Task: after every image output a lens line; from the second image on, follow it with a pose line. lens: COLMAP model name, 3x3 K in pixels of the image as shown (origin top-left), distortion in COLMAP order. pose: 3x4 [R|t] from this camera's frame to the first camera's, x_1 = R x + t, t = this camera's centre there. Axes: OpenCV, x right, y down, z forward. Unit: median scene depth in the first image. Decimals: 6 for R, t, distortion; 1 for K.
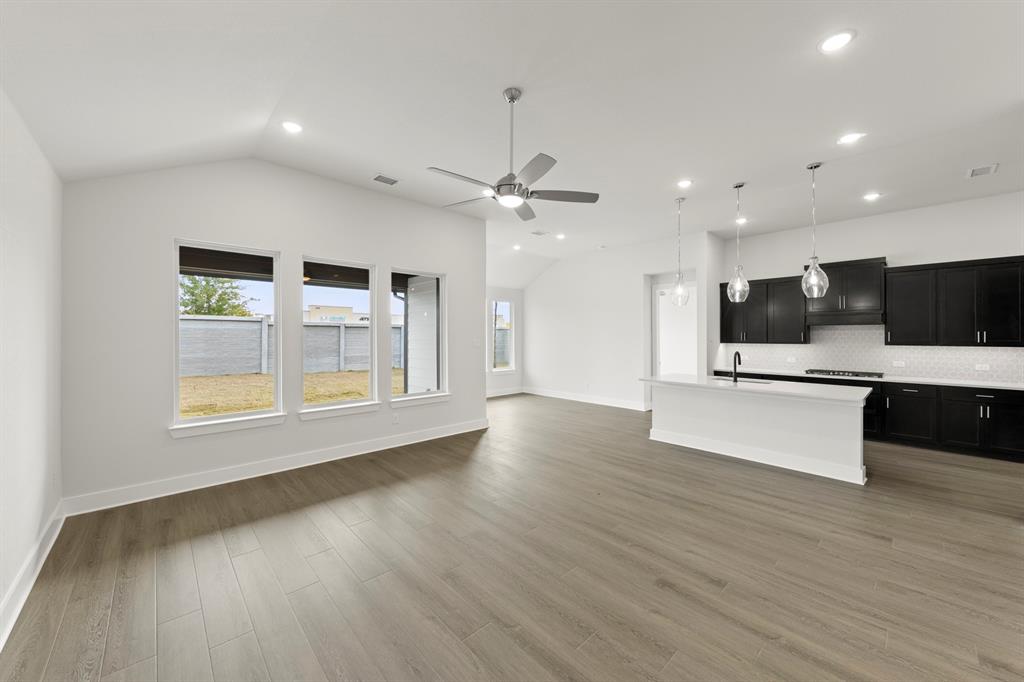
lens RADIAL K [[377.9, 0, 542.8], [0, 377.9, 341.1], [0, 0, 1]] dist [-0.000372, -0.000228]
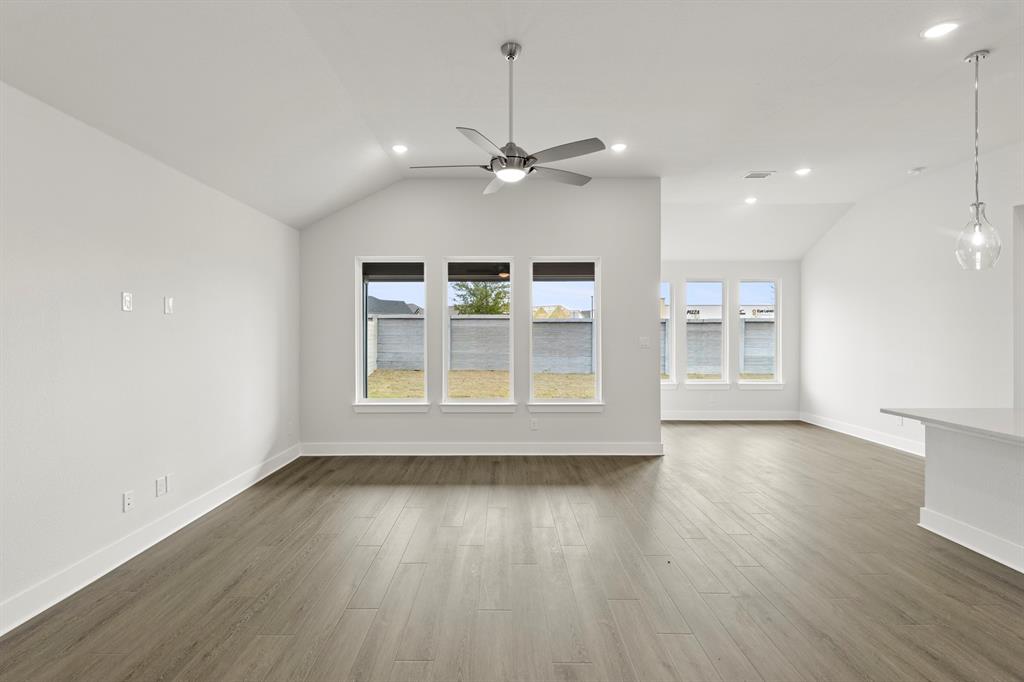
lens RADIAL K [[500.7, 0, 512.0], [0, 500.7, 341.0], [0, 0, 1]] dist [0.001467, -0.000078]
pose [[0.707374, 0.008304, -0.706791, 0.351291], [-0.007290, 0.999964, 0.004453, 0.000932], [0.706802, 0.002003, 0.707409, 0.096680]]
